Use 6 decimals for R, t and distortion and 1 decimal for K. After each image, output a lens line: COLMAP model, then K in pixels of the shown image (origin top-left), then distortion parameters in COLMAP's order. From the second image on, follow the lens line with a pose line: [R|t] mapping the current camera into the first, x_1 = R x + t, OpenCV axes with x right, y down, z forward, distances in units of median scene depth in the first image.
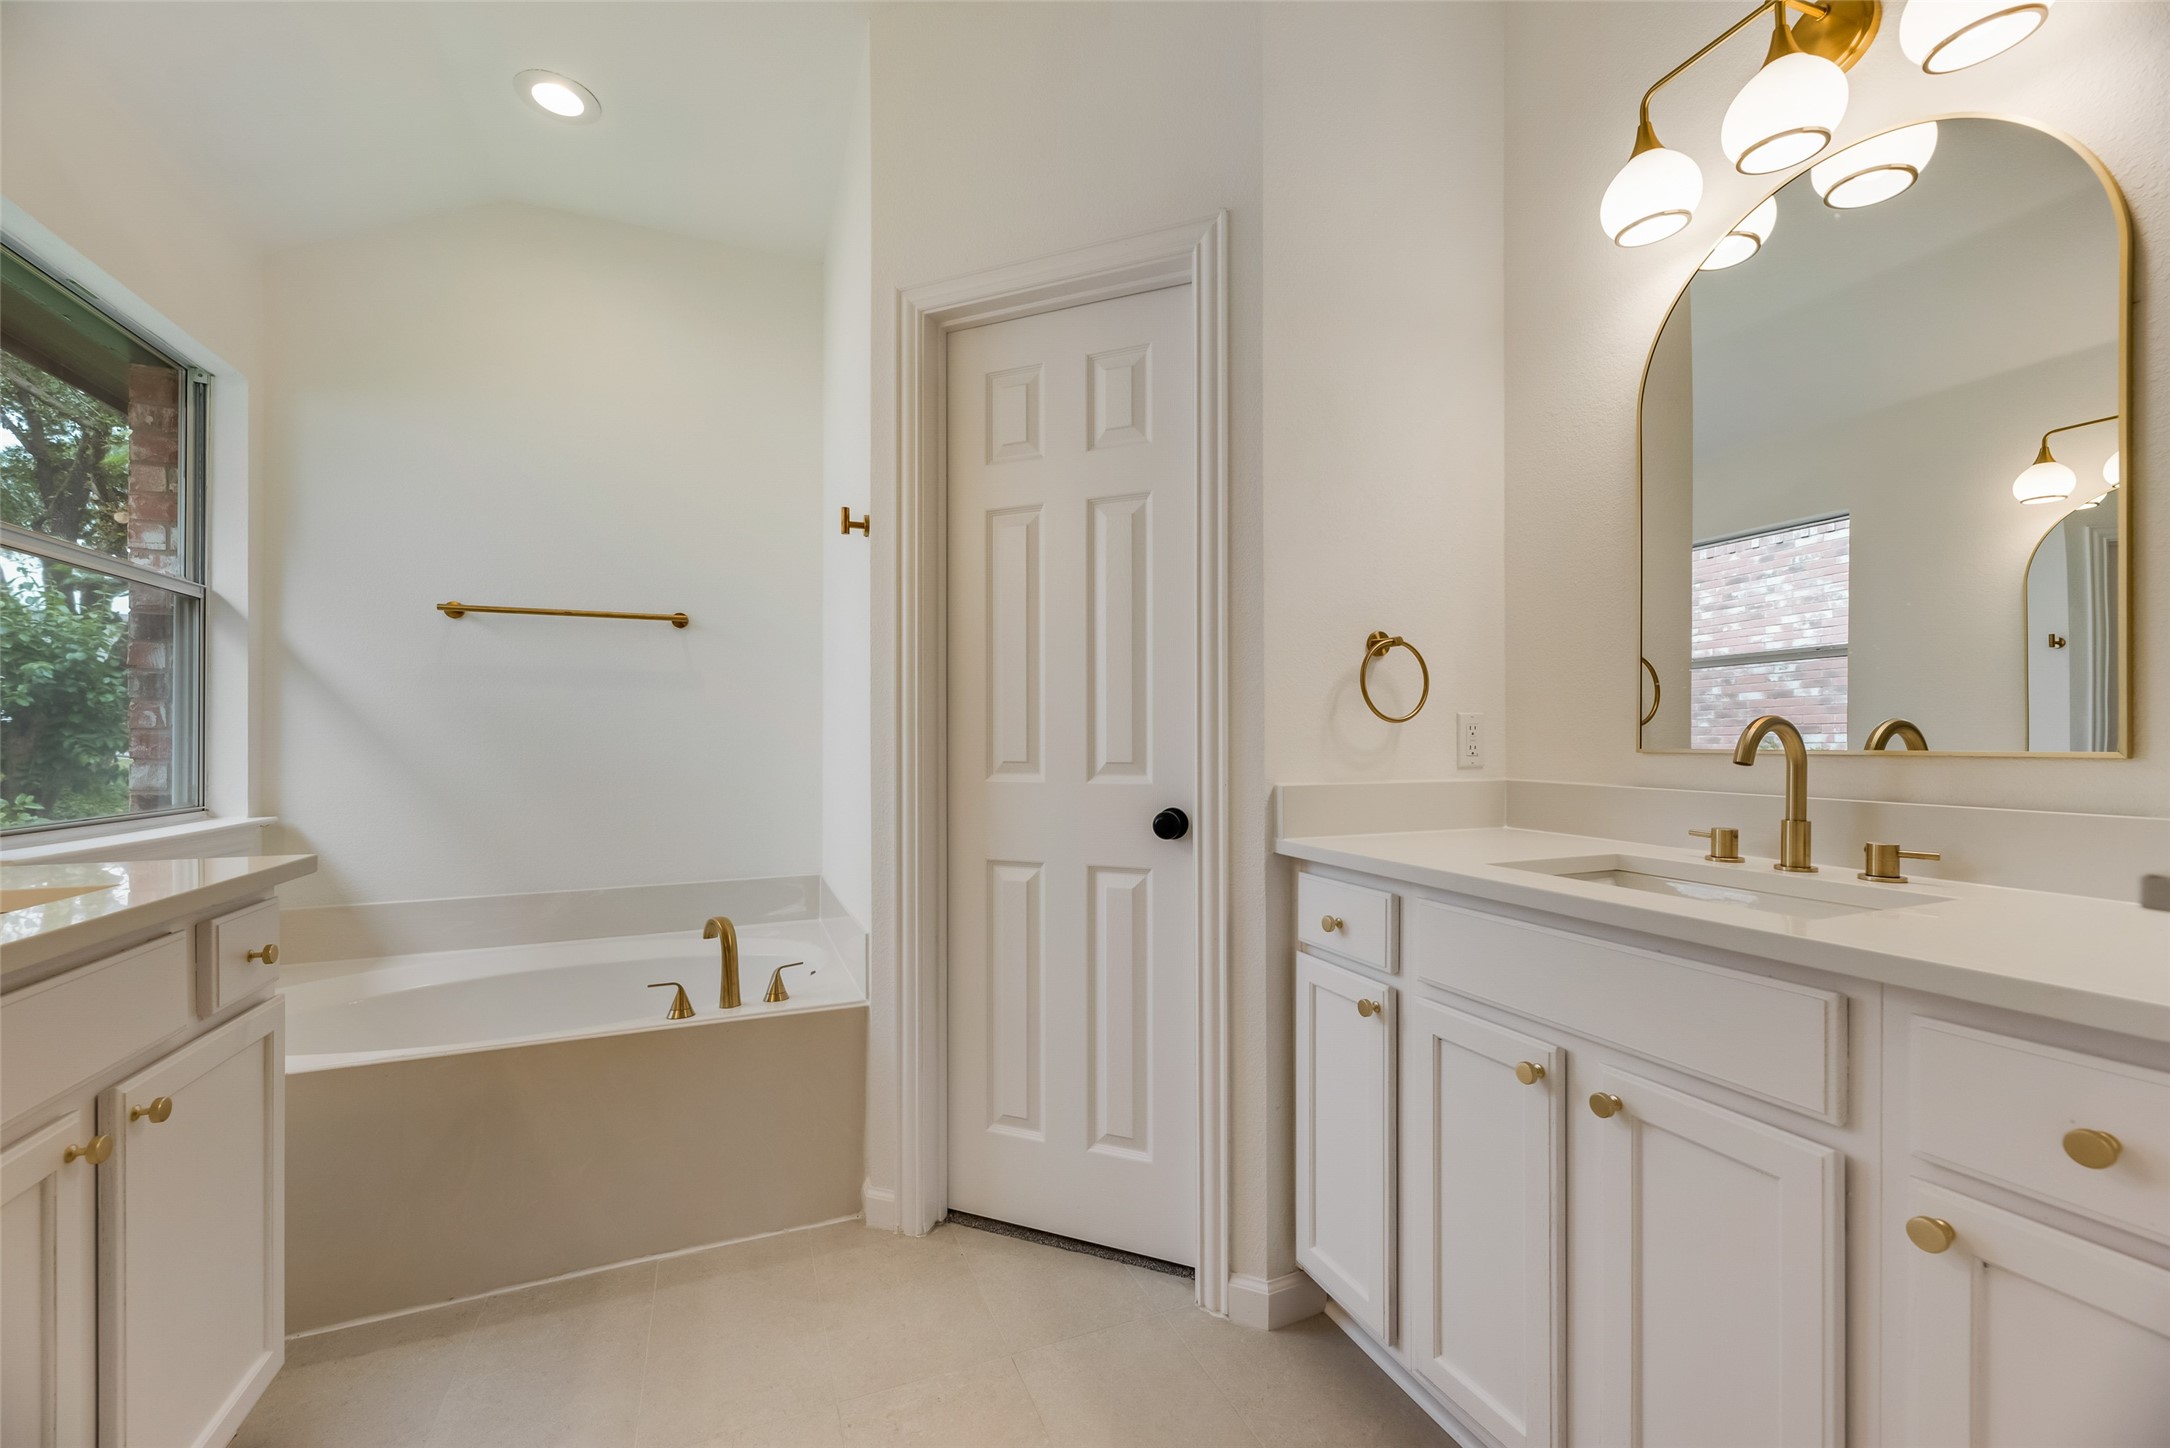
lens RADIAL K [[876.7, 0, 1085.3], [0, 876.7, 733.1], [0, 0, 1]] dist [0.002976, -0.000434]
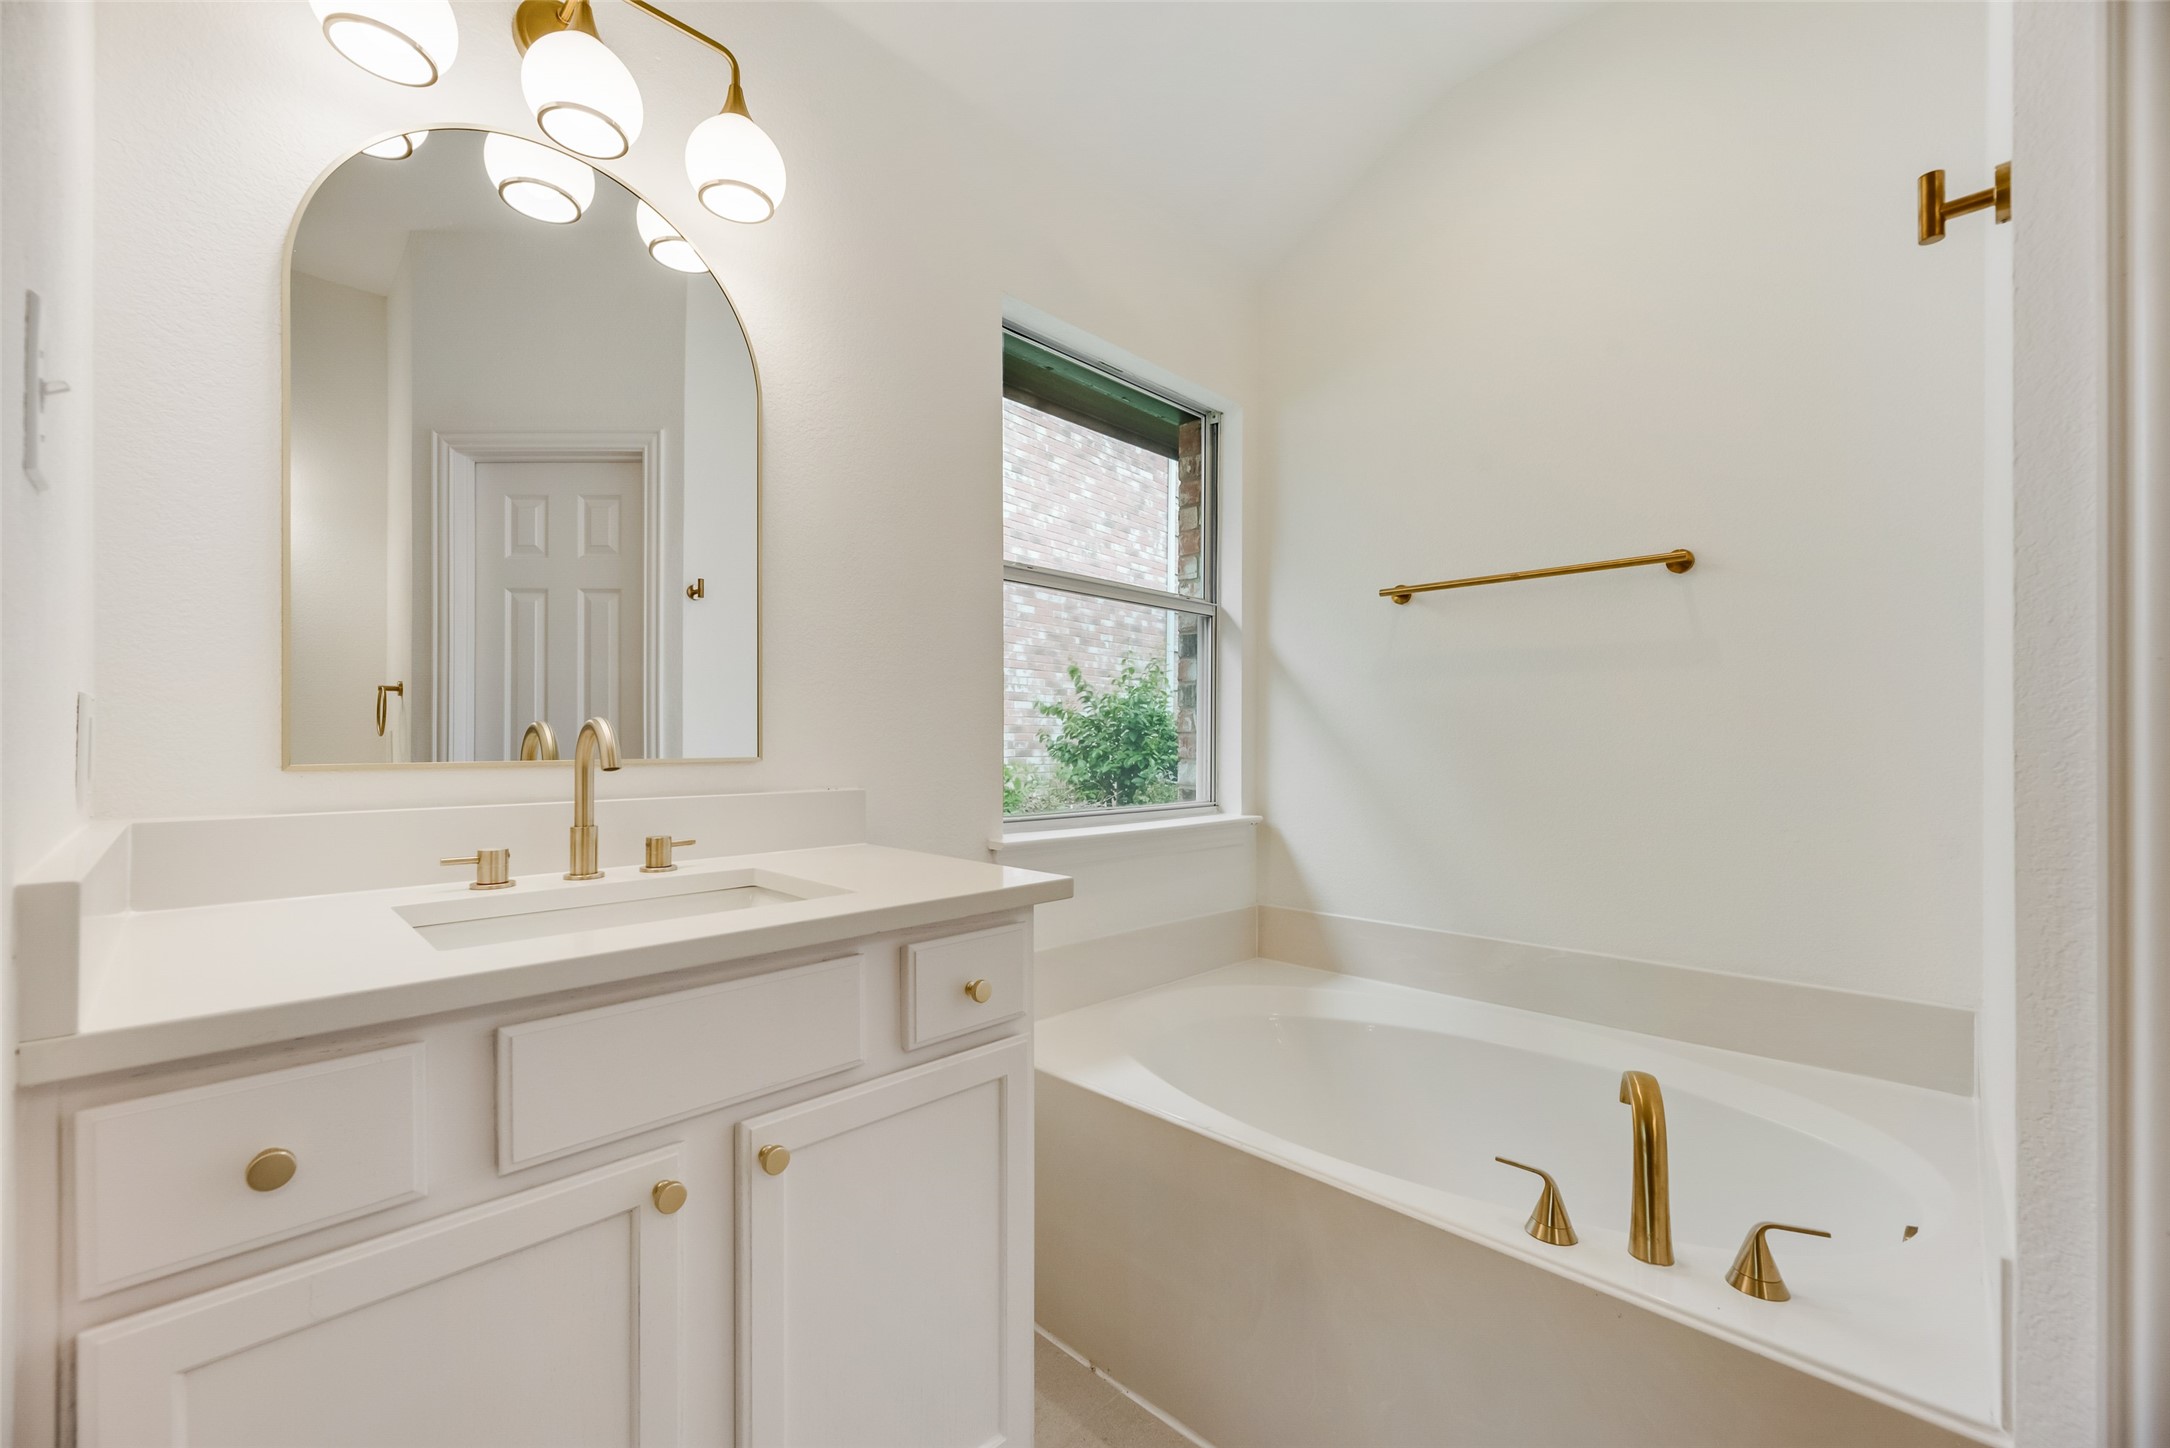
lens RADIAL K [[876.7, 0, 1082.9], [0, 876.7, 734.6], [0, 0, 1]] dist [0.002976, -0.000434]
pose [[0.392231, -0.004038, -0.919858, -0.054311], [0.004186, 0.999988, -0.002605, 0.000244], [0.919857, -0.002829, 0.392244, 0.474860]]
